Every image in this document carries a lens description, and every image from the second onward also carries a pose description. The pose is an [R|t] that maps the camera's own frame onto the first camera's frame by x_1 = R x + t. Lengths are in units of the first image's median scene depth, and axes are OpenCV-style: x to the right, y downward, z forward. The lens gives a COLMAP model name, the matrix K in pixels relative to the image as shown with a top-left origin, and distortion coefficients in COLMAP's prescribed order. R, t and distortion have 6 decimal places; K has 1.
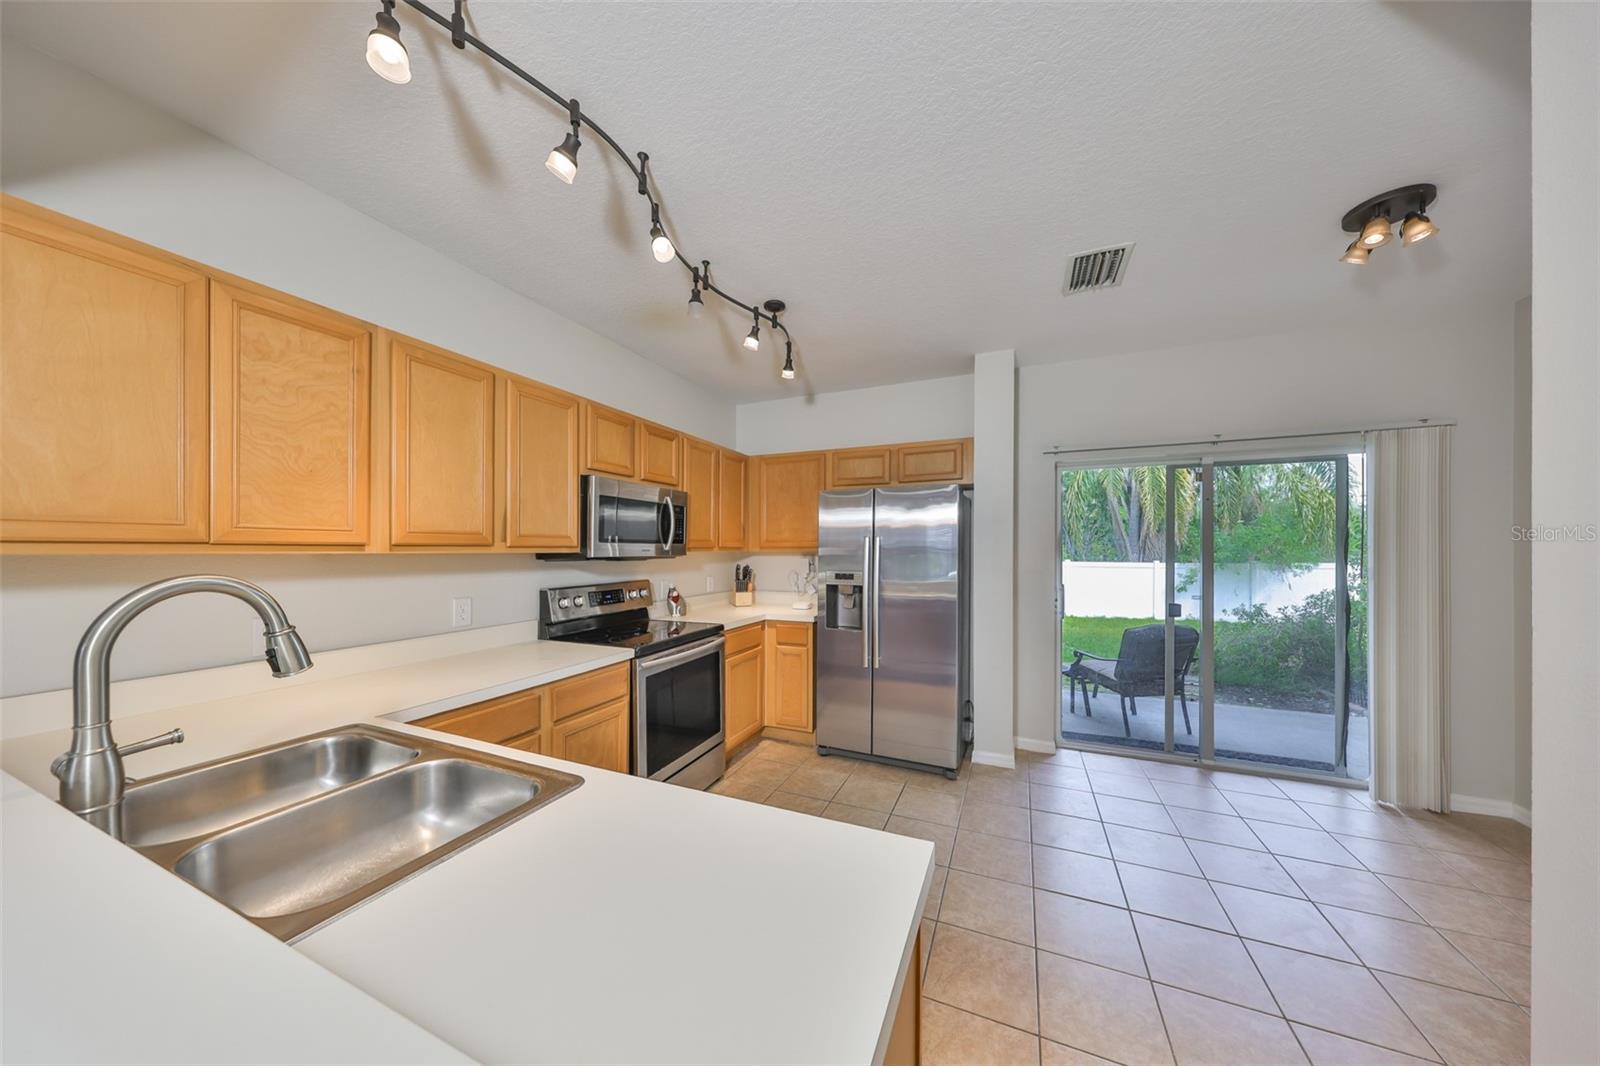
lens RADIAL K [[493.2, 0, 821.2], [0, 493.2, 555.9], [0, 0, 1]] dist [-0.001885, 0.000650]
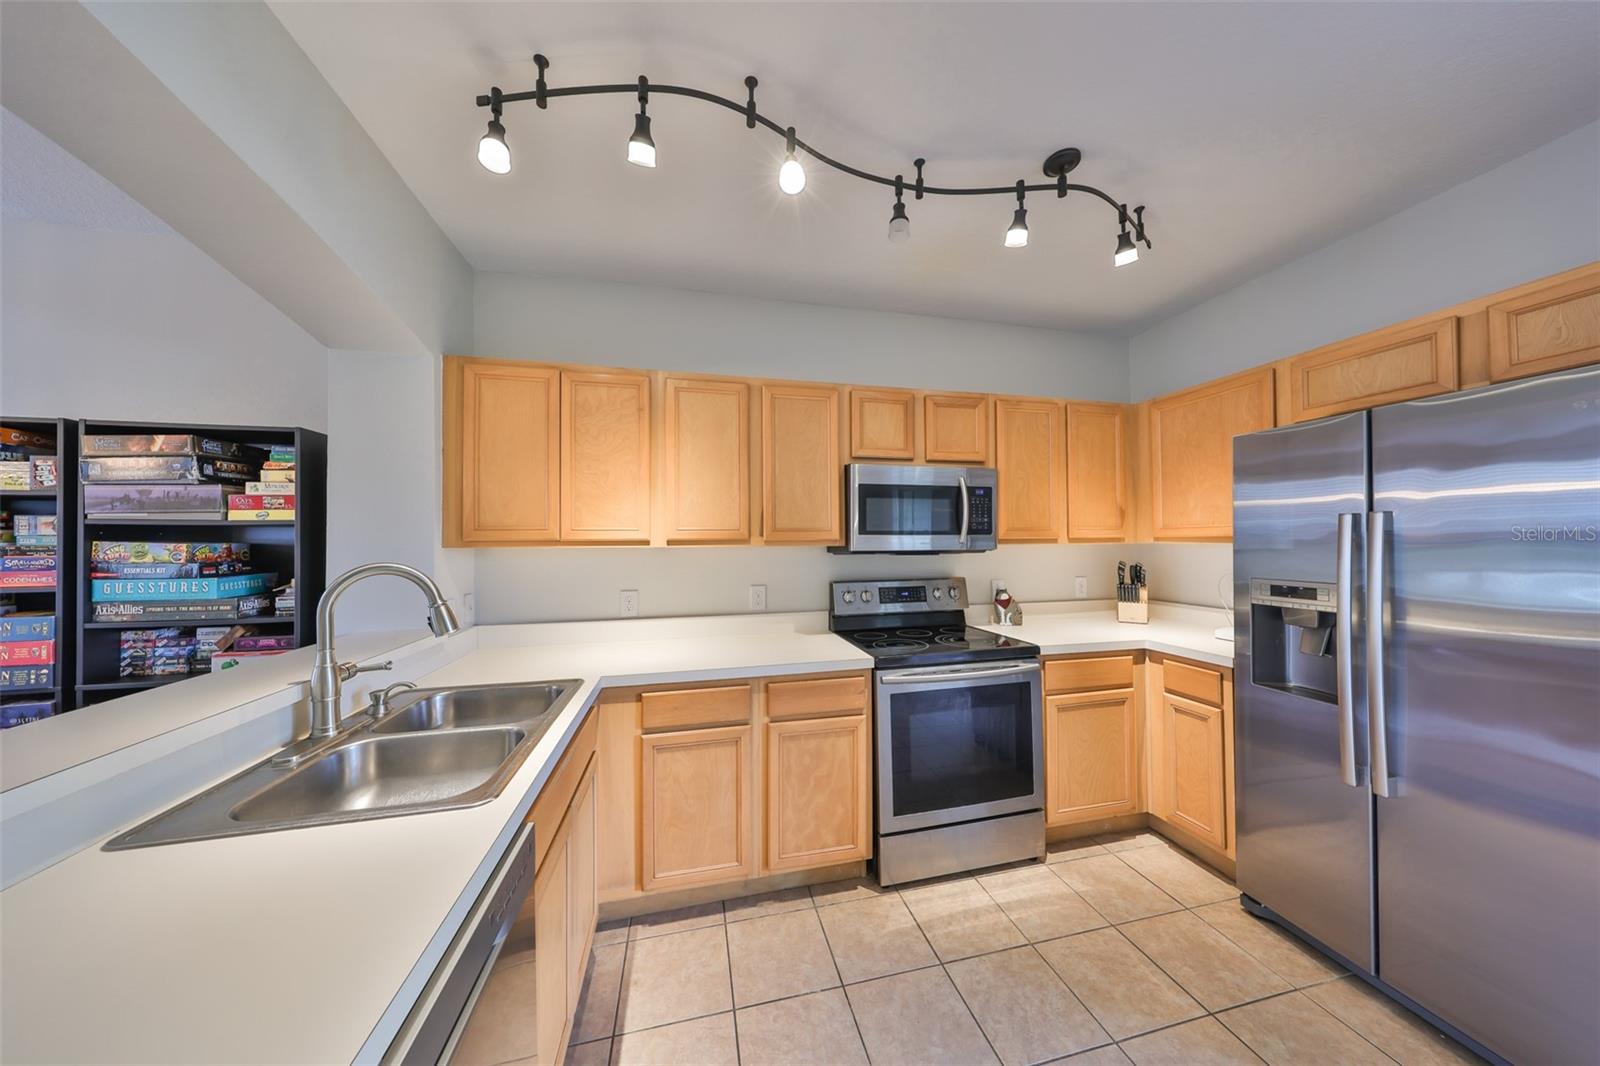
lens RADIAL K [[493.2, 0, 802.7], [0, 493.2, 535.6], [0, 0, 1]] dist [-0.001885, 0.000650]
pose [[0.575755, -0.015085, -0.817483, 0.194089], [-0.003248, 0.999780, -0.020737, -0.005158], [0.817616, 0.014595, 0.575579, 0.306942]]
